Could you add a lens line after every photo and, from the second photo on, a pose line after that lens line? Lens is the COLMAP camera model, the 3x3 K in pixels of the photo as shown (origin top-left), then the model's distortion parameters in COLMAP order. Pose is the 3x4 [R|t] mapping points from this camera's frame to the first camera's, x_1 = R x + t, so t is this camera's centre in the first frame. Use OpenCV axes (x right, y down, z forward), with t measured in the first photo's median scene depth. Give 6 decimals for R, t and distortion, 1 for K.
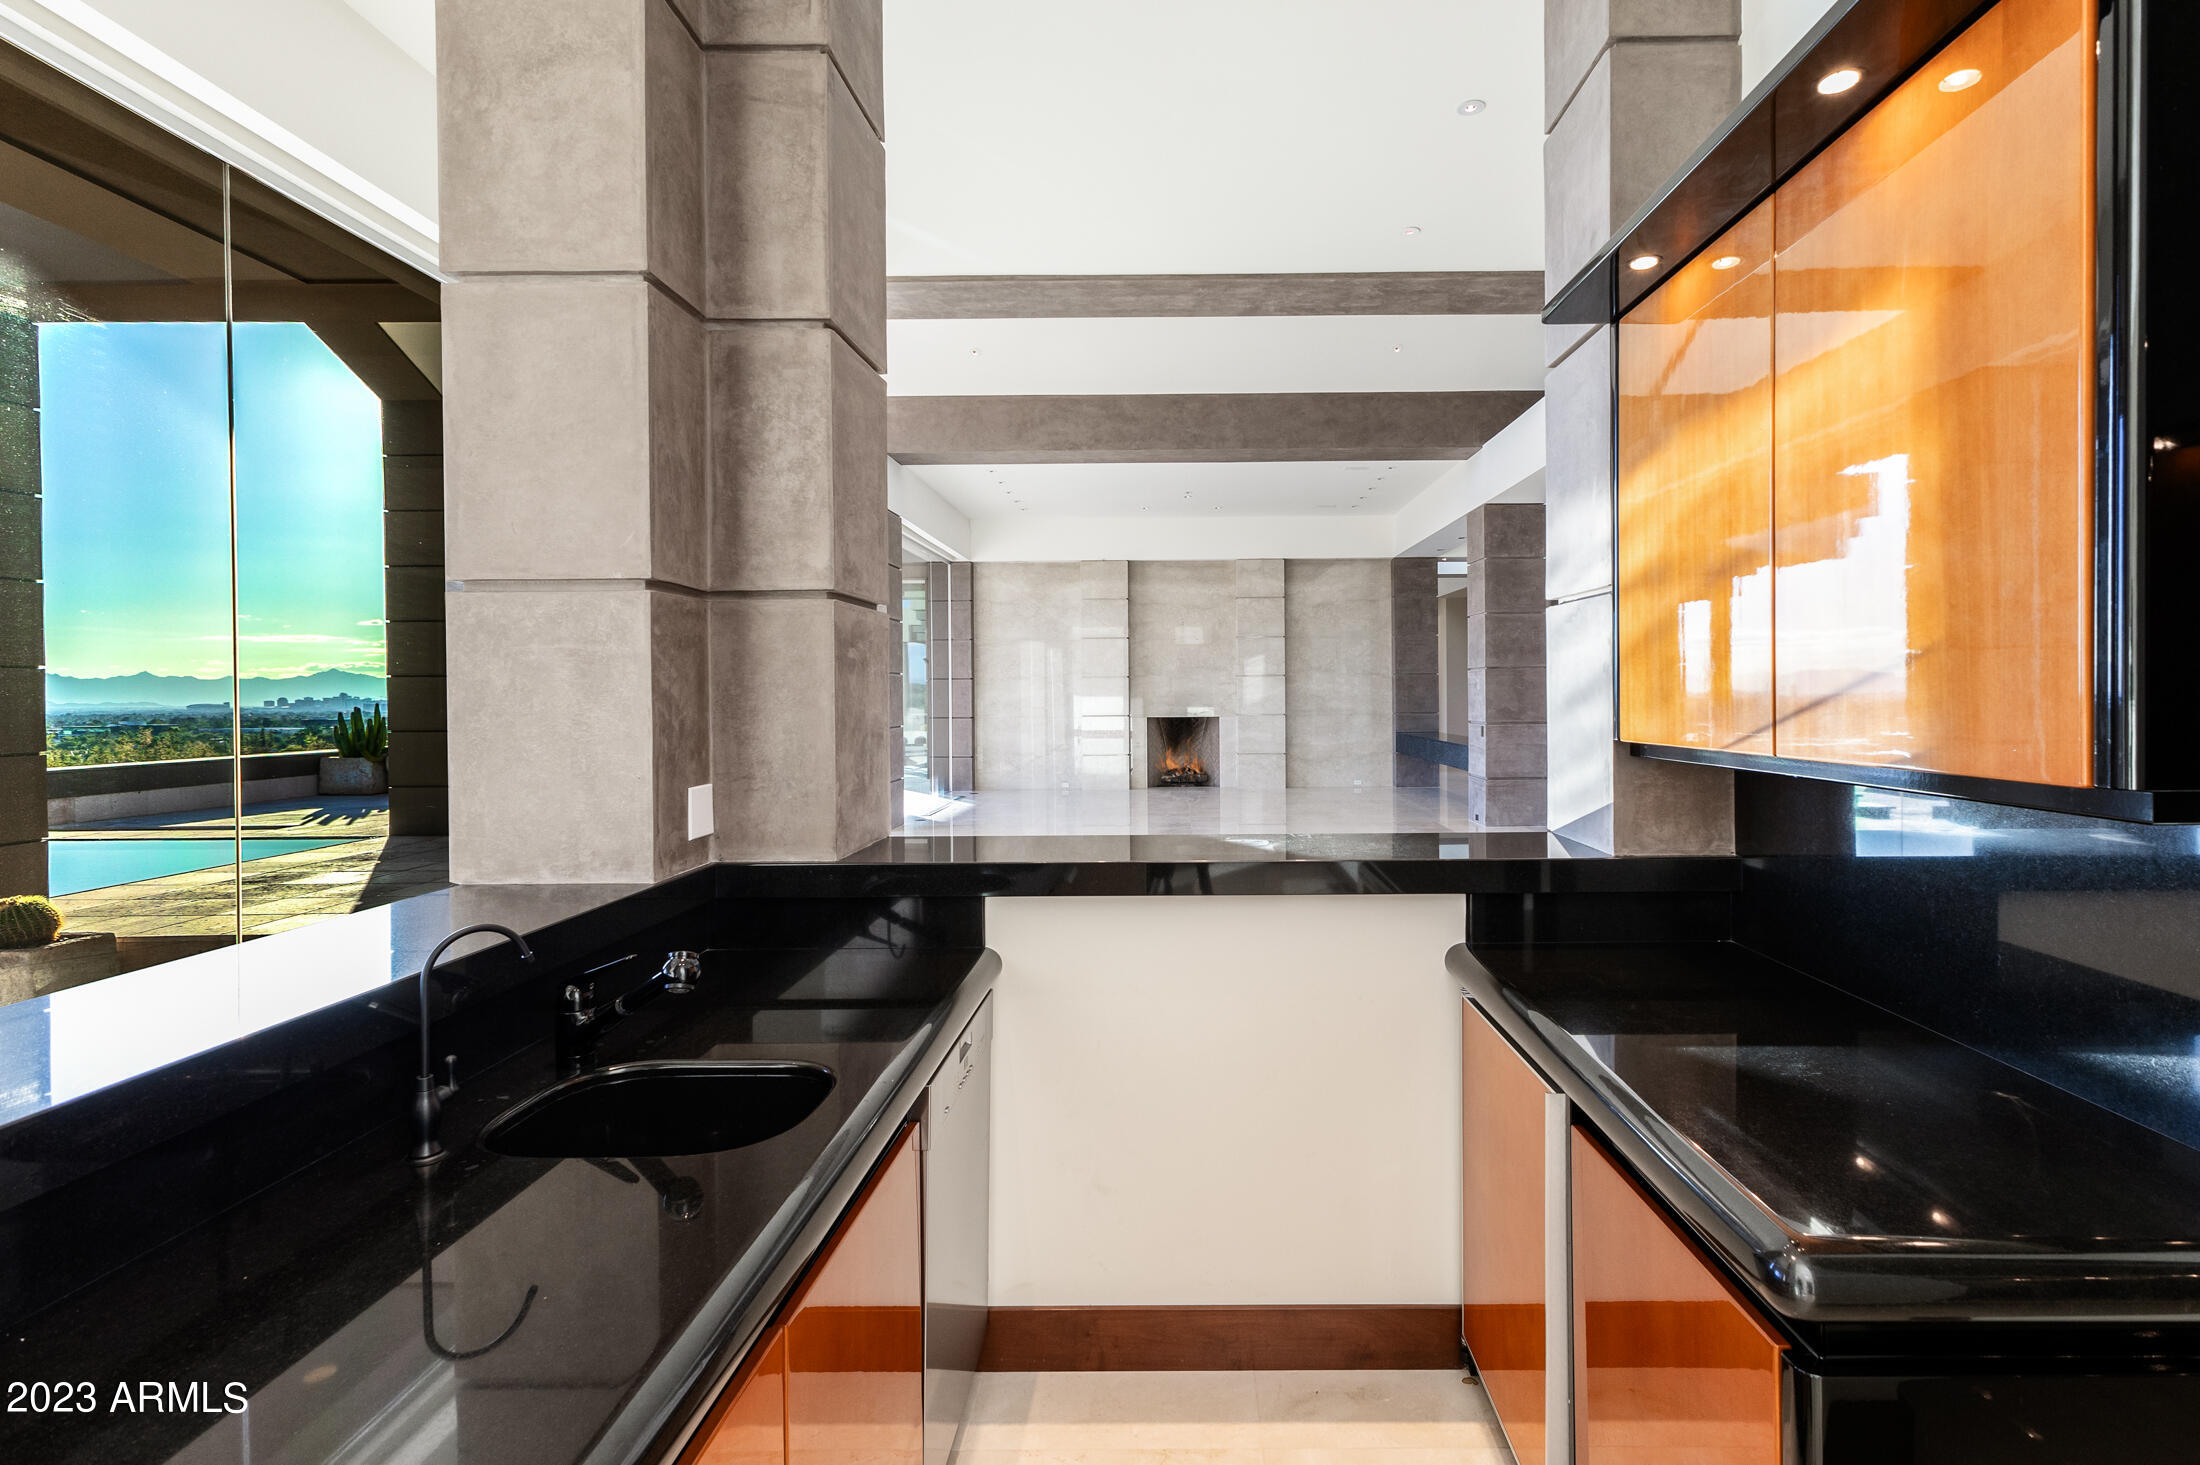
lens RADIAL K [[1126.9, 0, 1121.0], [0, 1126.9, 716.7], [0, 0, 1]] dist [0.022434, 0.000320]
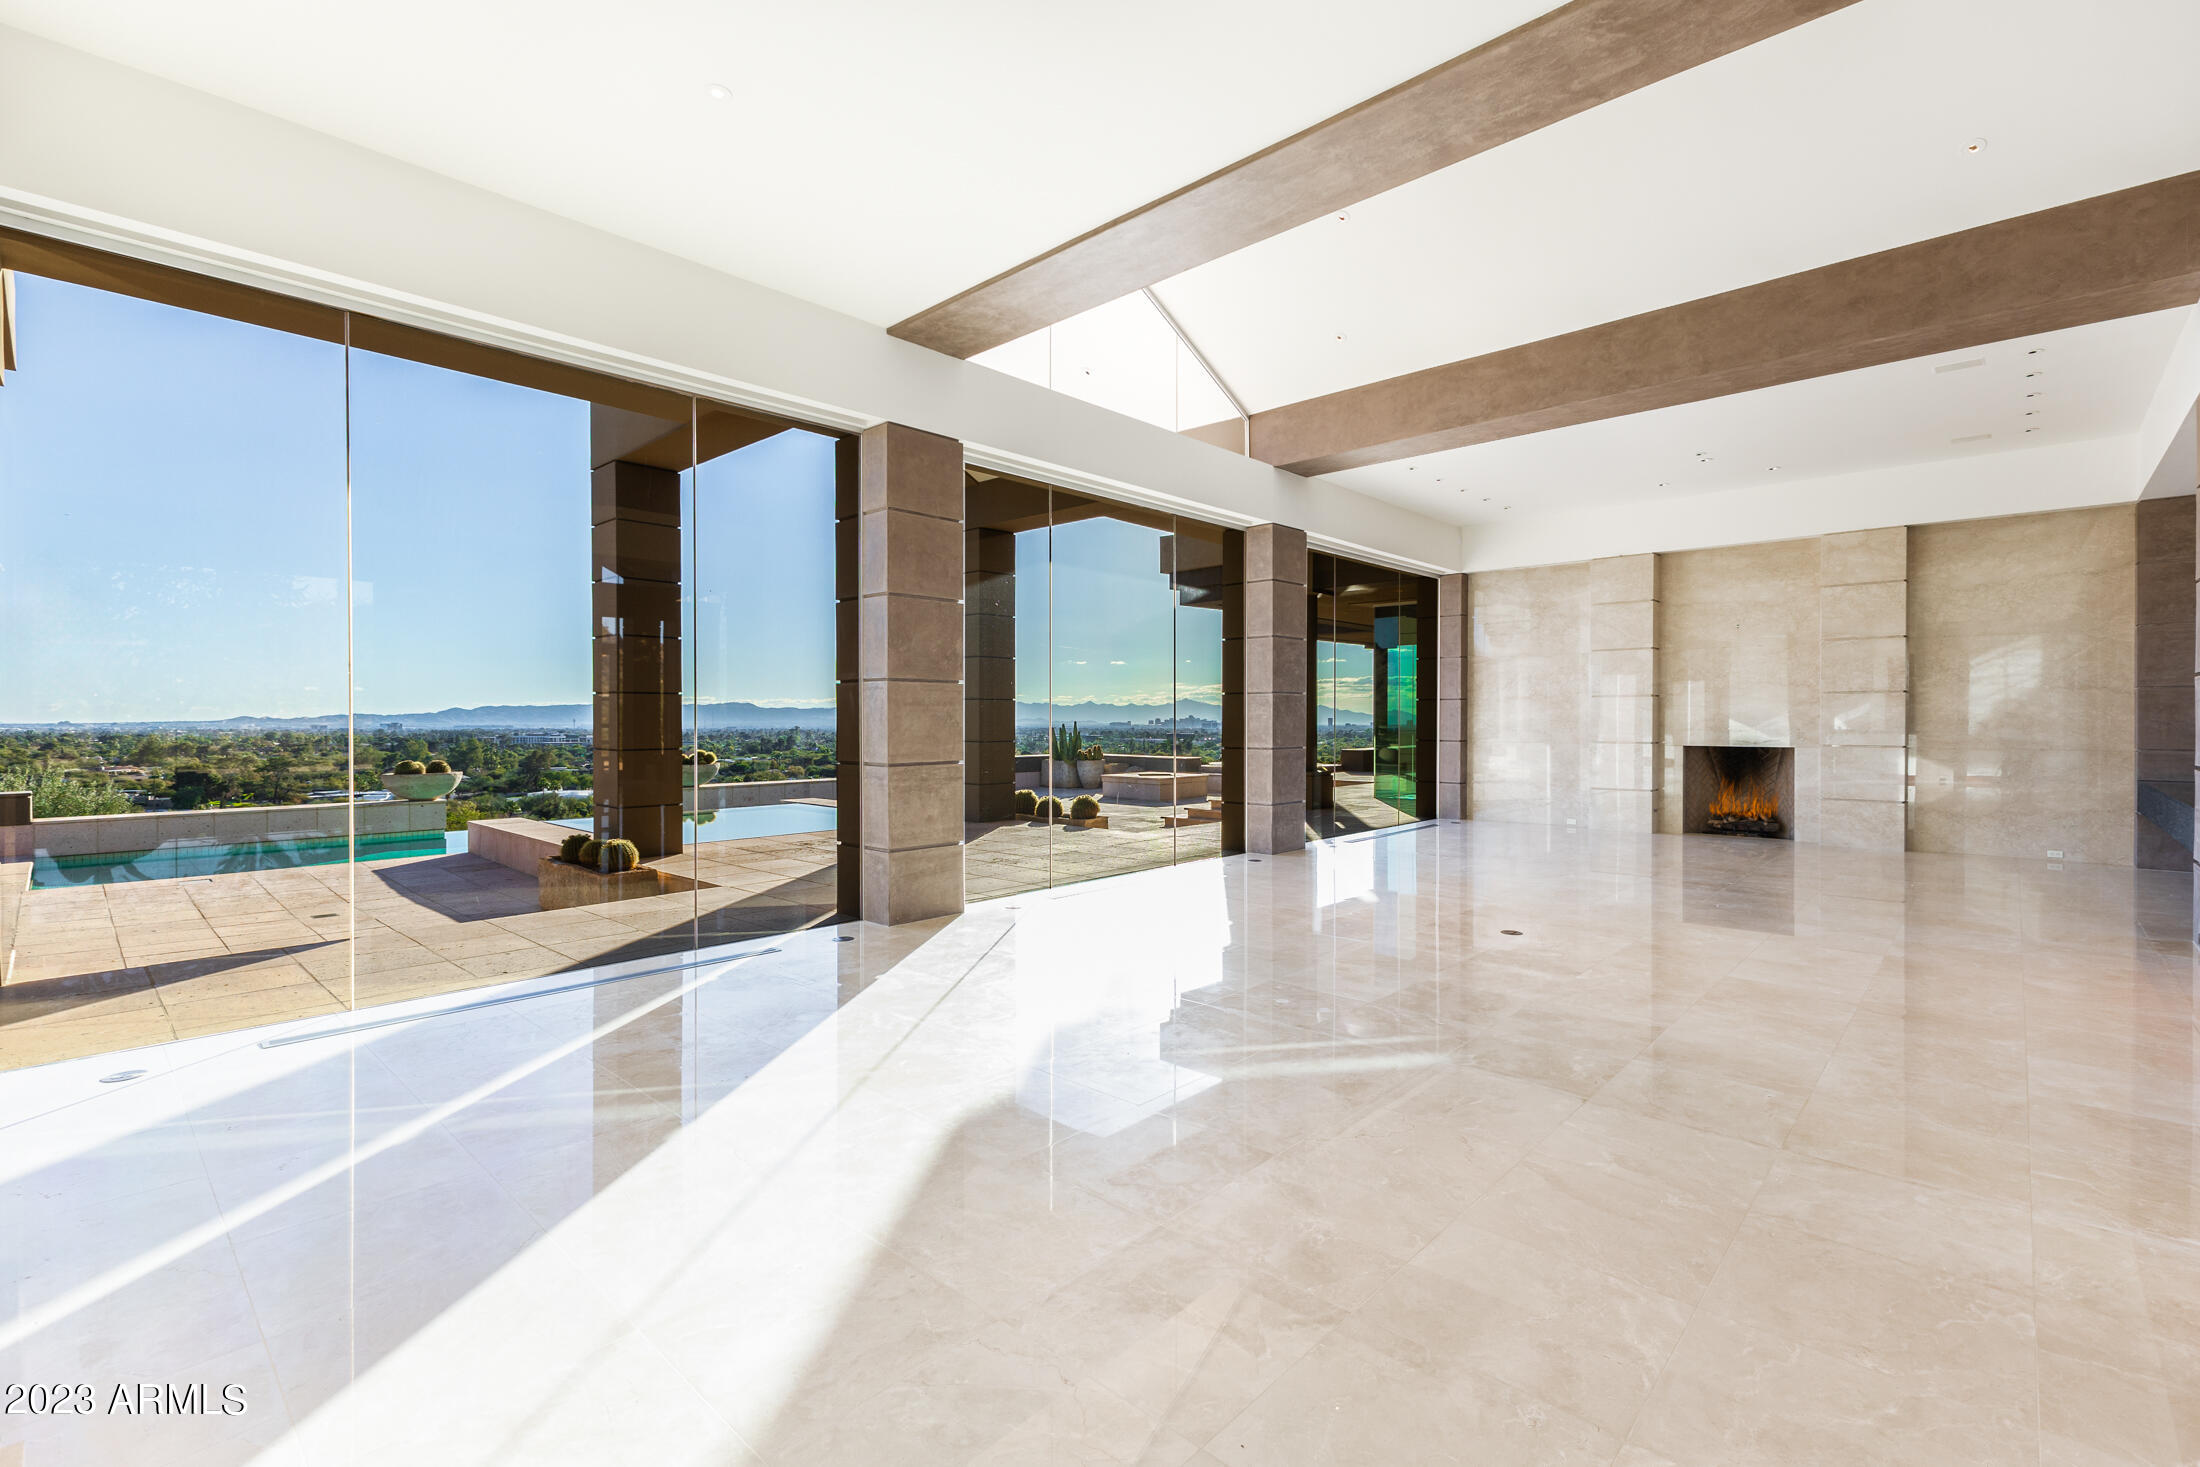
lens RADIAL K [[961.5, 0, 1102.1], [0, 961.5, 730.1], [0, 0, 1]] dist [0.019933, -0.004135]
pose [[0.741542, 0.014523, -0.670749, 0.180313], [-0.018927, 0.999821, 0.000723, -0.003425], [0.670640, 0.012159, 0.741684, 0.214182]]
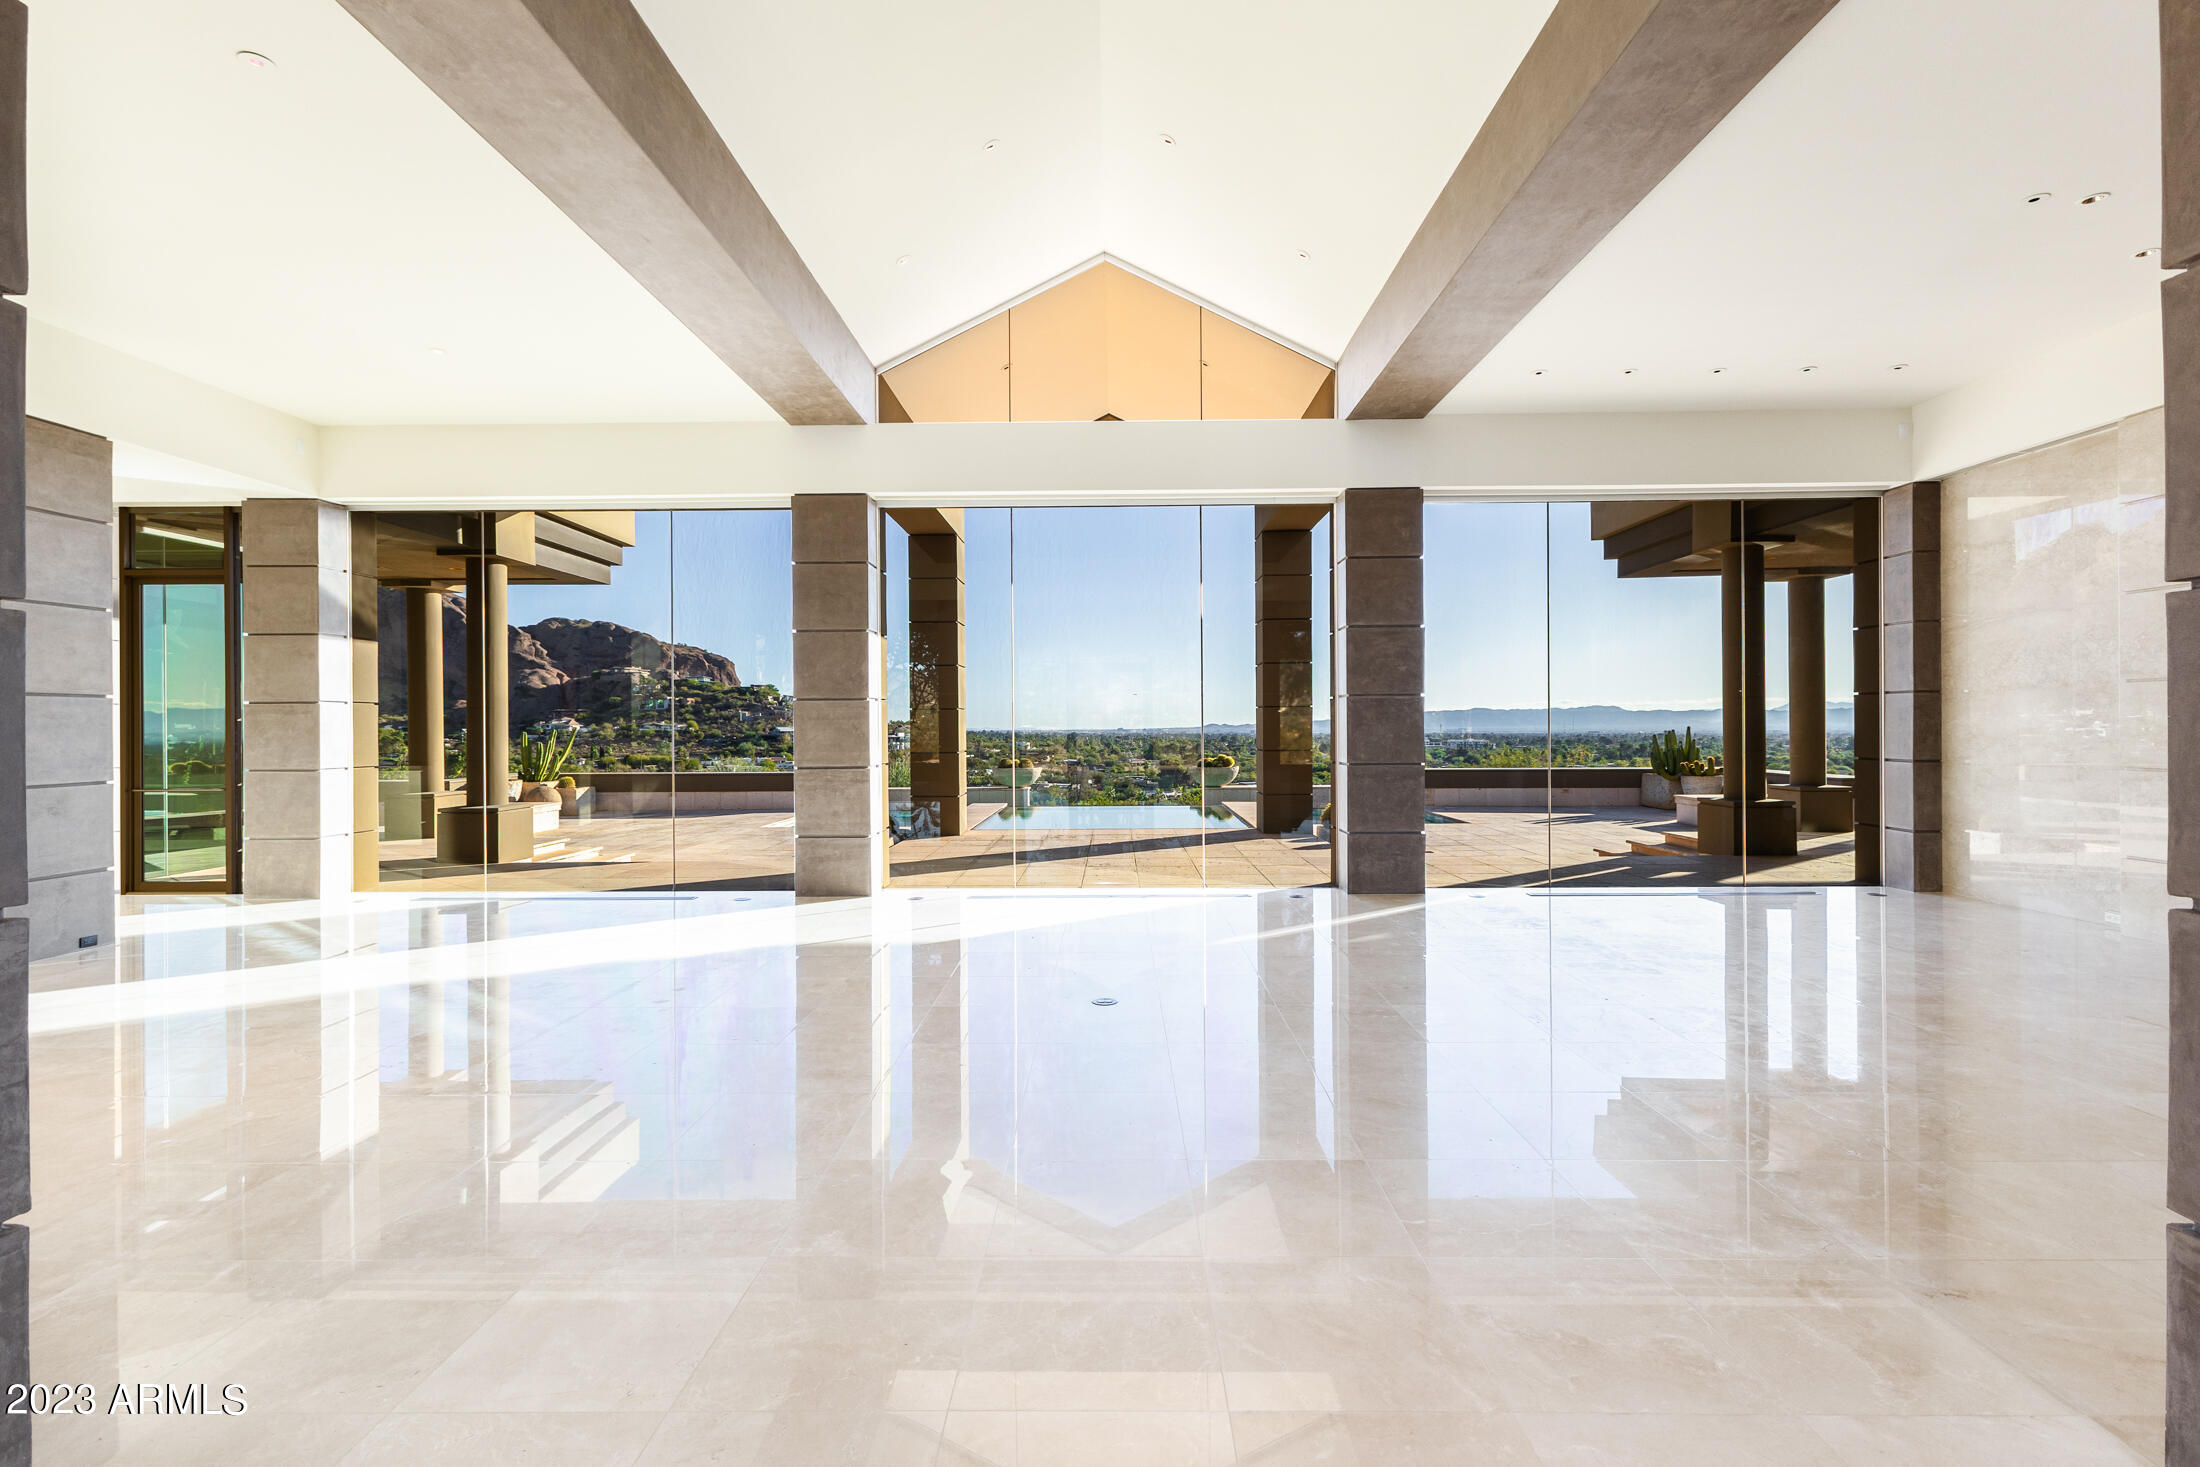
lens RADIAL K [[961.5, 0, 1112.5], [0, 961.5, 730.9], [0, 0, 1]] dist [0.019933, -0.004135]
pose [[0.012945, 0.012455, -0.999839, 0.344062], [-0.014515, 0.999819, 0.012267, -0.014317], [0.999811, 0.014354, 0.013124, 0.597370]]
